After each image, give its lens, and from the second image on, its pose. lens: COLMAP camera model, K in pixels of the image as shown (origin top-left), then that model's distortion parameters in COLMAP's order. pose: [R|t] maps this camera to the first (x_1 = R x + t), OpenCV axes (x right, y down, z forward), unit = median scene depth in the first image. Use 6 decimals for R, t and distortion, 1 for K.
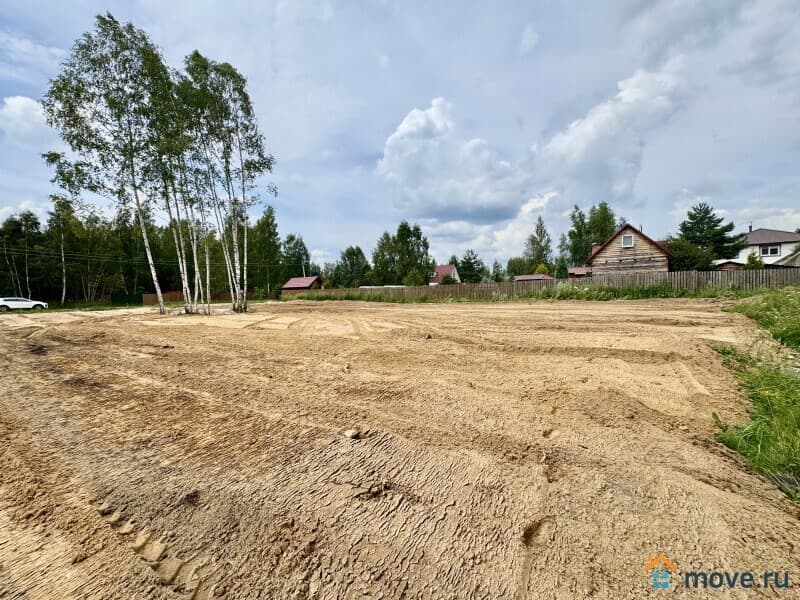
lens RADIAL K [[322.7, 0, 401.7], [0, 322.7, 297.1], [0, 0, 1]] dist [0.000278, 0.000222]
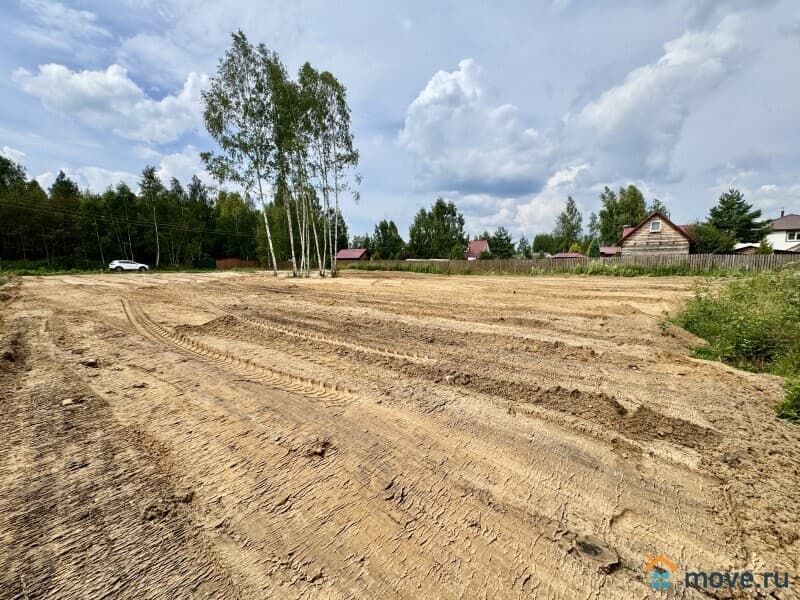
lens RADIAL K [[322.7, 0, 401.7], [0, 322.7, 297.1], [0, 0, 1]] dist [0.000278, 0.000222]
pose [[0.998260, 0.033664, -0.048412, -0.137875], [-0.029550, 0.996085, 0.083320, 0.009774], [0.051028, -0.081745, 0.995346, -0.208606]]
